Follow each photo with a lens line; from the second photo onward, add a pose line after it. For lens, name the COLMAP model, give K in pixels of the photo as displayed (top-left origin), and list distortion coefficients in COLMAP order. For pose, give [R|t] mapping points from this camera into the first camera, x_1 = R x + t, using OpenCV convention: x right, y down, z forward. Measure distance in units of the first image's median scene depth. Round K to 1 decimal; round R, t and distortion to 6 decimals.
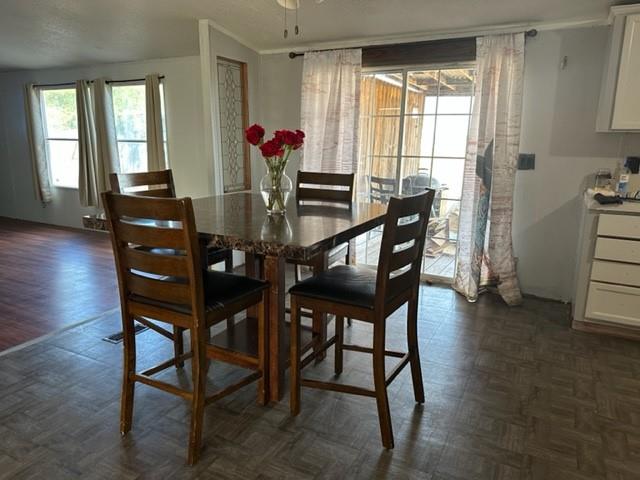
lens RADIAL K [[454.4, 0, 319.9], [0, 454.4, 244.5], [0, 0, 1]] dist [0.022684, -0.023421]
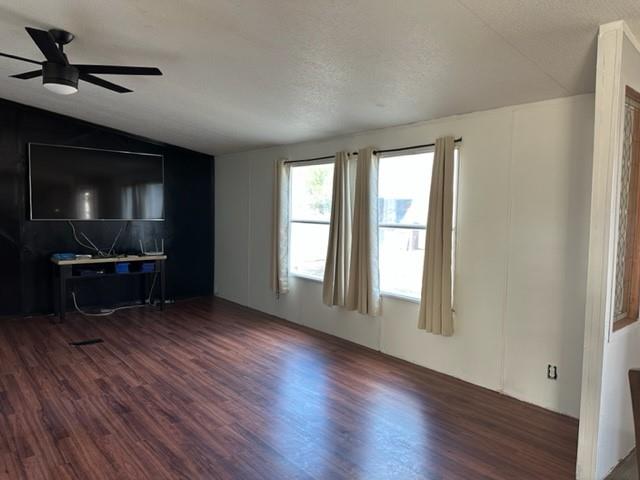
lens RADIAL K [[454.4, 0, 324.8], [0, 454.4, 241.7], [0, 0, 1]] dist [0.022684, -0.023421]
pose [[0.924396, 0.028249, -0.380386, -0.233399], [-0.091709, 0.984460, -0.149758, -0.077188], [0.370244, 0.173321, 0.912622, 0.271084]]
